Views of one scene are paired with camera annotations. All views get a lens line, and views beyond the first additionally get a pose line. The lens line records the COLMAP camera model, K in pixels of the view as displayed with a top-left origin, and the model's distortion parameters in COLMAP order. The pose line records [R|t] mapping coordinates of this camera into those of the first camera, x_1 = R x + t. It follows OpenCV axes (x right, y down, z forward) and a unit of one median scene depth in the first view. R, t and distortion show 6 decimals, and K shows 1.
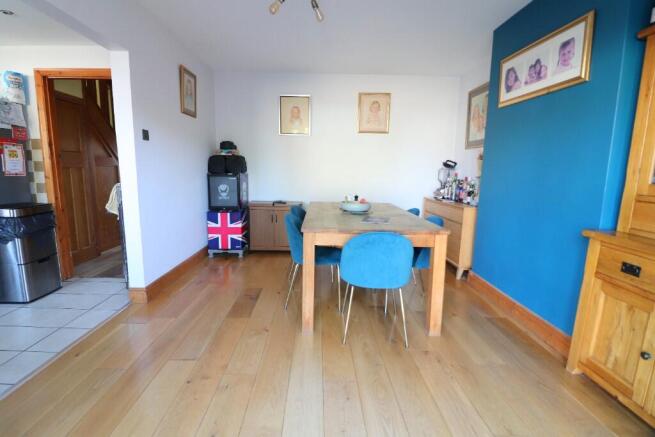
lens RADIAL K [[303.5, 0, 318.5], [0, 303.5, 217.1], [0, 0, 1]] dist [0.000746, -0.013536]
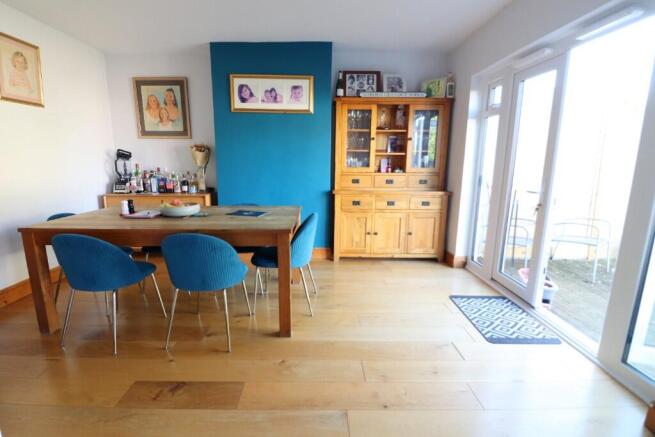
lens RADIAL K [[303.5, 0, 318.5], [0, 303.5, 217.1], [0, 0, 1]] dist [0.000746, -0.013536]
pose [[0.002961, -0.199346, 0.979925, -0.884756], [0.149903, 0.968945, 0.196659, -0.155514], [-0.988696, 0.146311, 0.032751, 0.798536]]
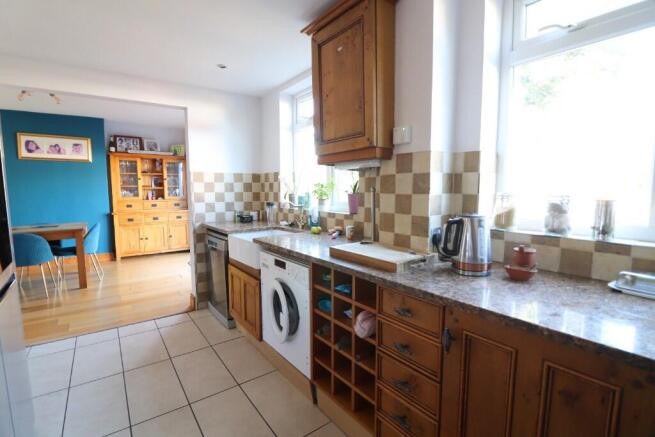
lens RADIAL K [[303.5, 0, 318.5], [0, 303.5, 217.1], [0, 0, 1]] dist [0.000746, -0.013536]
pose [[-0.583186, -0.082045, 0.808185, -2.155128], [0.125085, 0.973952, 0.189134, -0.178619], [-0.802651, 0.211391, -0.557732, 0.785425]]
